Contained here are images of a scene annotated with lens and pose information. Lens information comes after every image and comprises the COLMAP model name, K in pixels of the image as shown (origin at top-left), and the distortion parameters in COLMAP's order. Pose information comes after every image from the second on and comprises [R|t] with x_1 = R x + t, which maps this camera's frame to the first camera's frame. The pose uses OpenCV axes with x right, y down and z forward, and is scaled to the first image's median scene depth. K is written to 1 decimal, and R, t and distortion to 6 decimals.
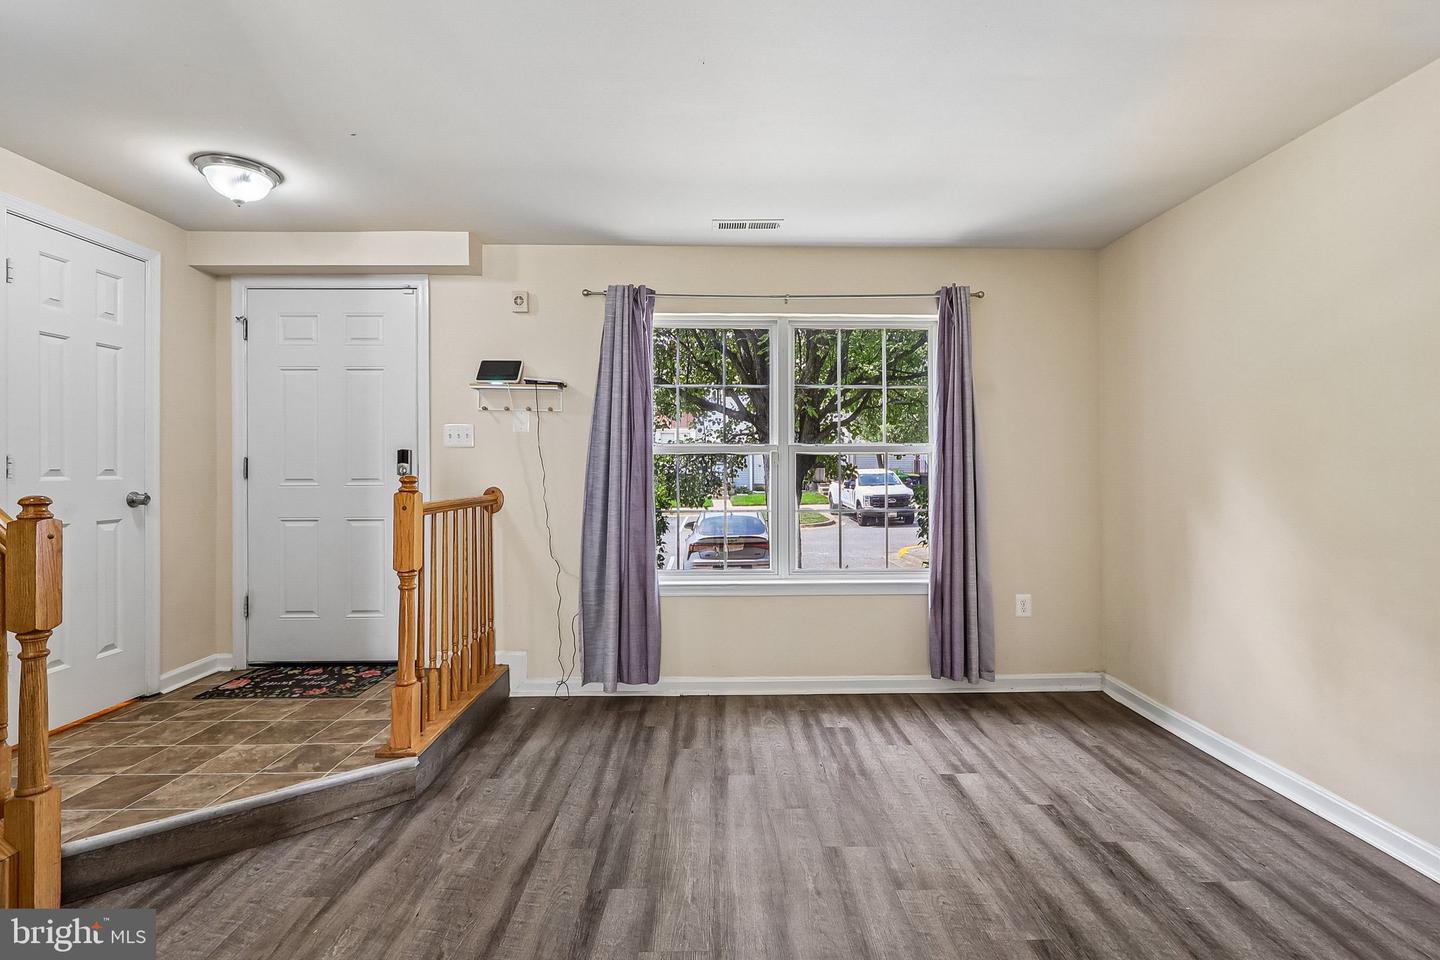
lens RADIAL K [[659.3, 0, 726.6], [0, 659.3, 467.3], [0, 0, 1]] dist [0.000176, -0.001556]
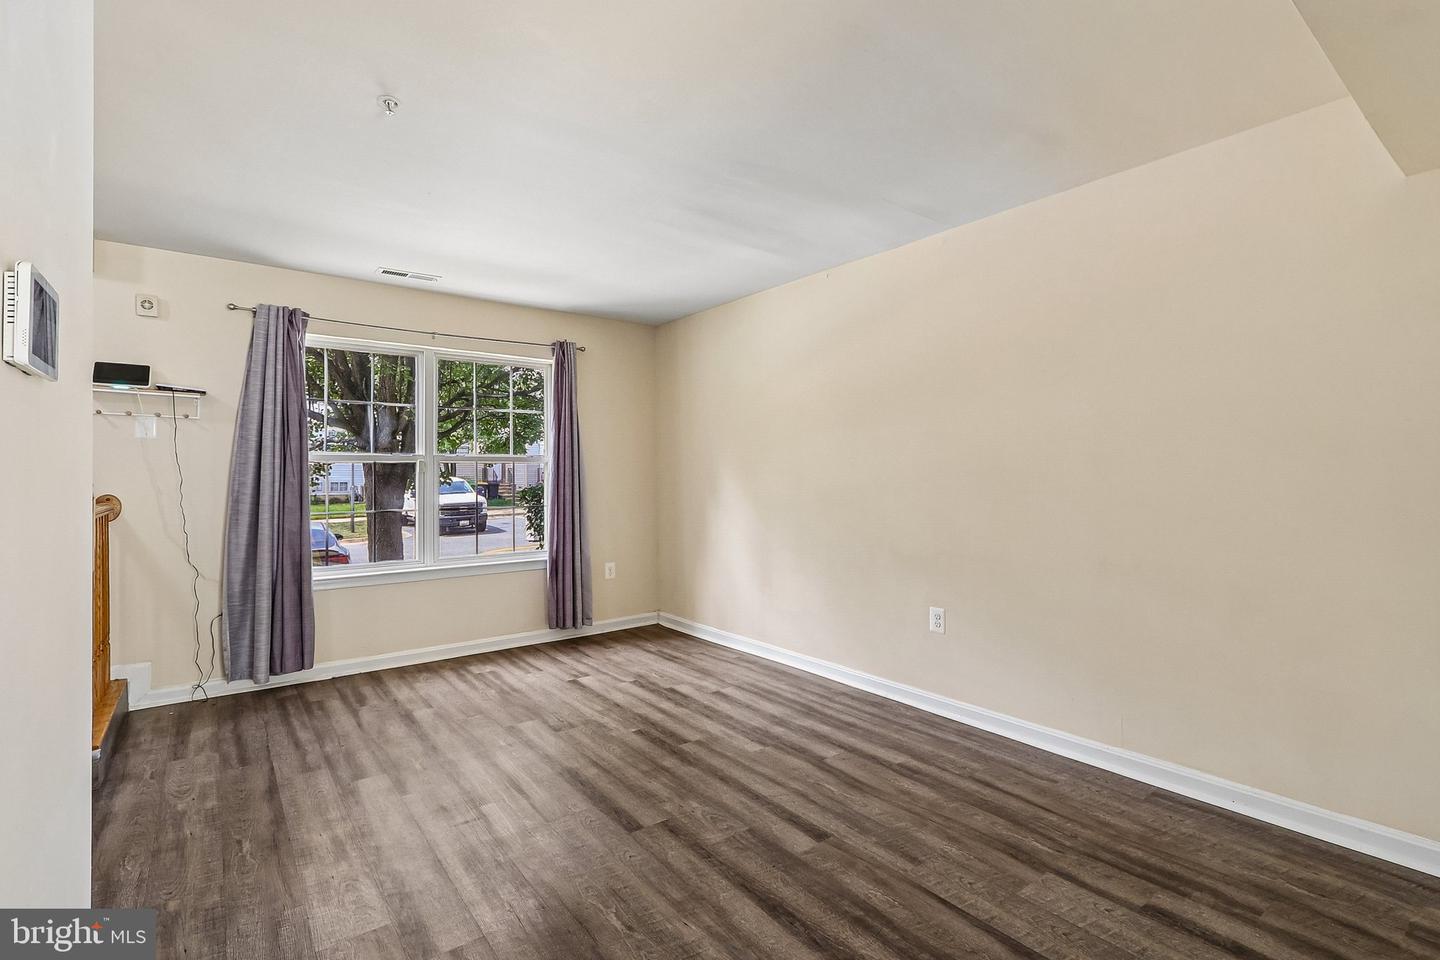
lens RADIAL K [[670.3, 0, 727.3], [0, 670.3, 465.9], [0, 0, 1]] dist [-0.001041, -0.000899]
pose [[0.803325, 0.005212, 0.595517, -0.216496], [0.003223, 0.999909, -0.013099, 0.004252], [-0.595532, 0.012442, 0.803236, -0.323801]]
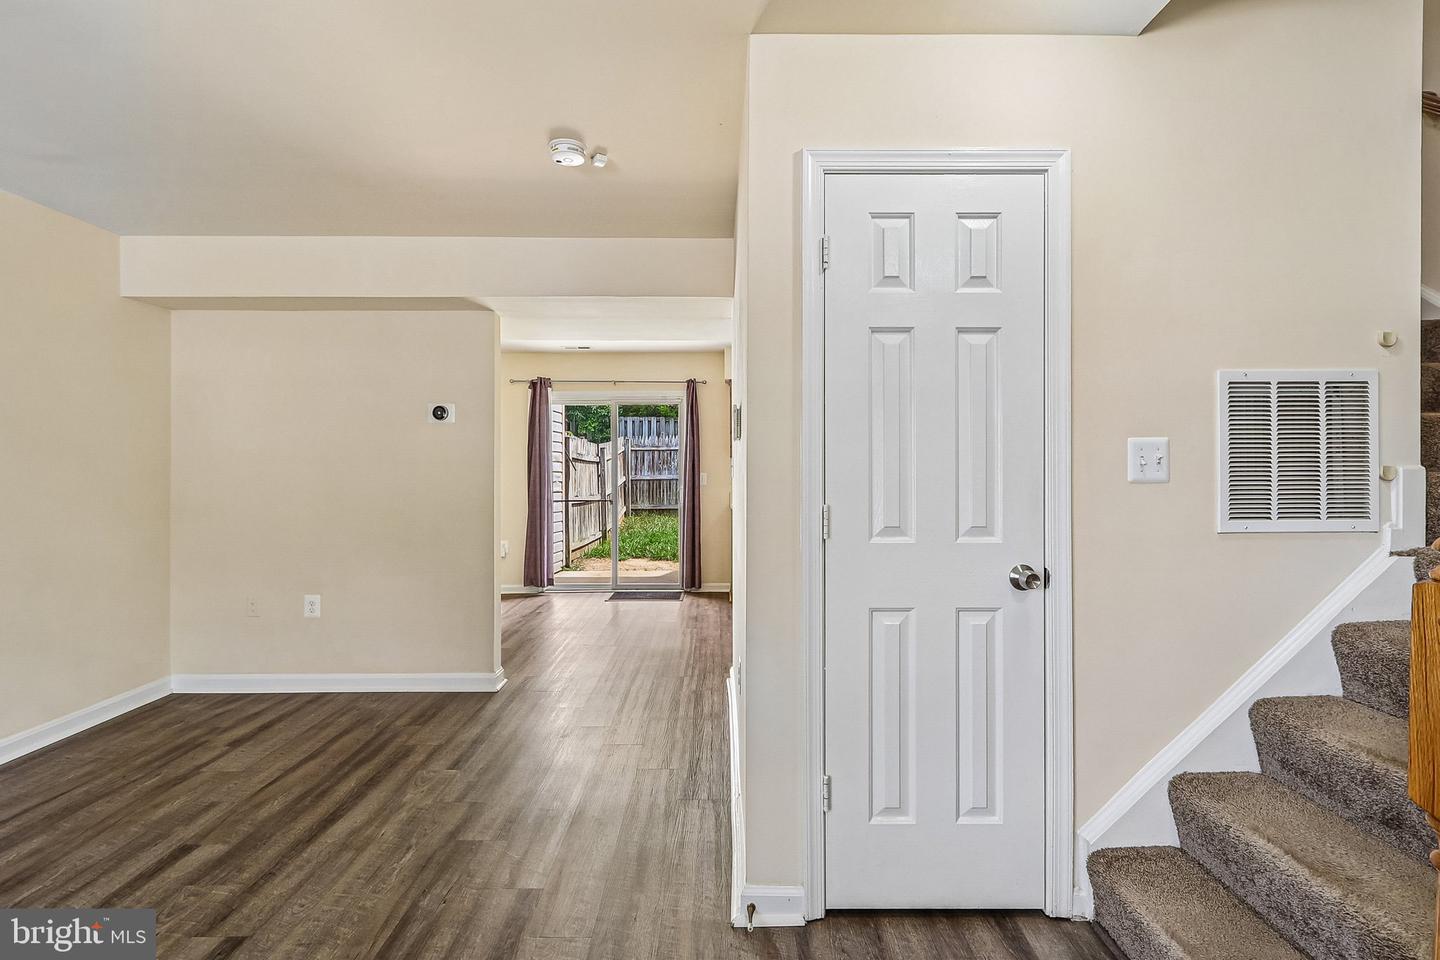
lens RADIAL K [[659.3, 0, 726.6], [0, 659.3, 467.3], [0, 0, 1]] dist [0.000176, -0.001556]
pose [[-0.999979, 0.002783, 0.005822, -0.271629], [0.002766, 0.999992, -0.002975, -0.002818], [-0.005830, -0.002958, -0.999979, 0.766231]]
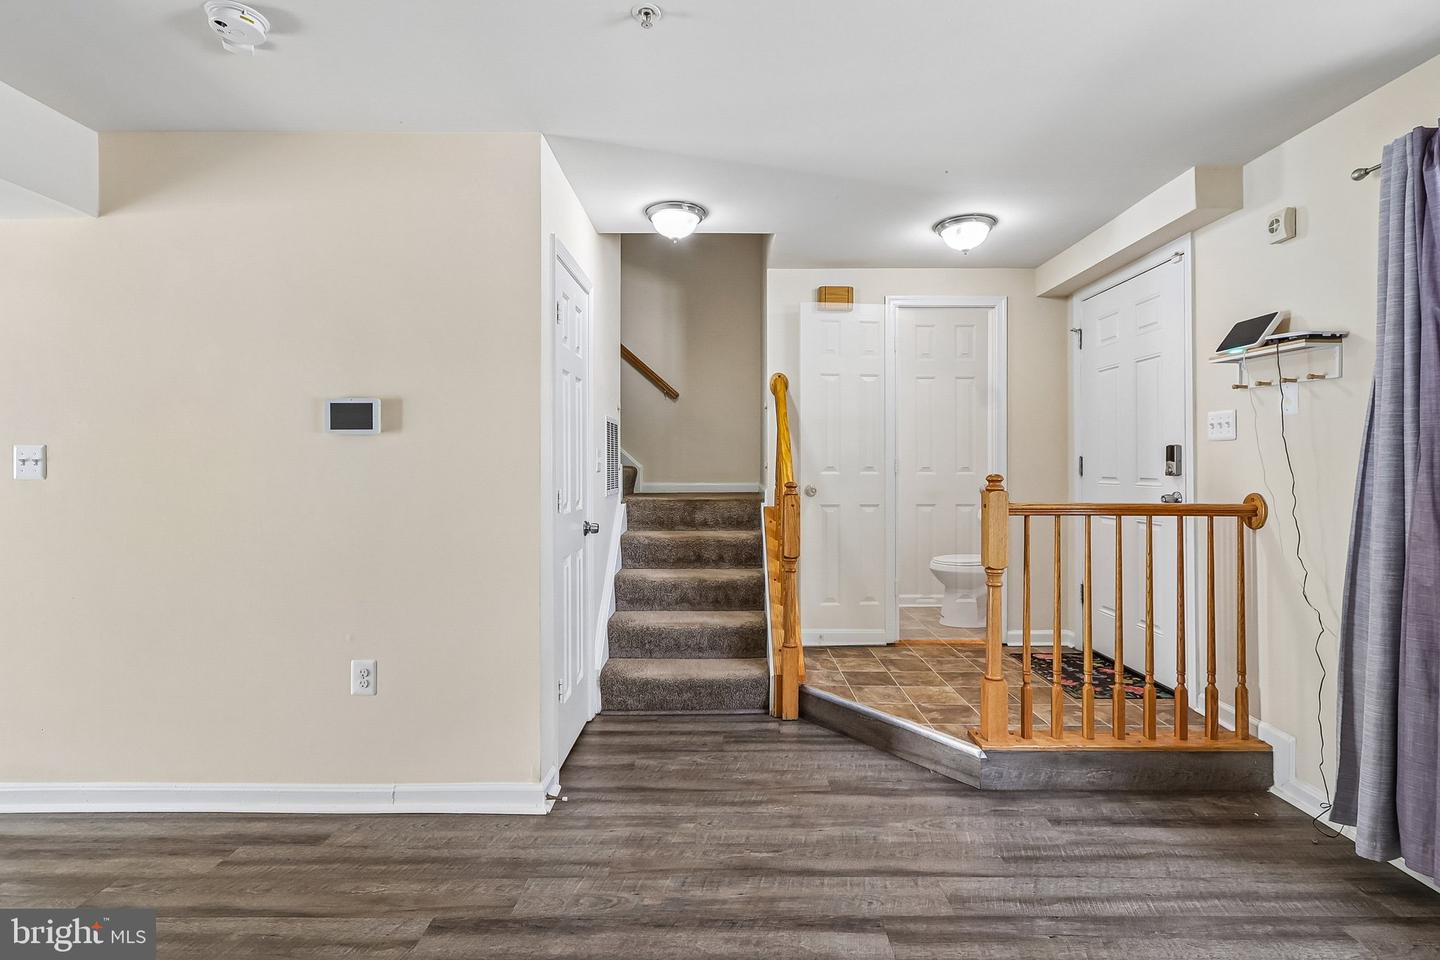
lens RADIAL K [[685.3, 0, 722.6], [0, 685.3, 466.0], [0, 0, 1]] dist [0.001594, -0.000537]
pose [[-0.019837, 0.001366, -0.999802, 0.425616], [0.001321, 0.999998, 0.001340, -0.001589], [0.999802, -0.001294, -0.019839, 0.441188]]
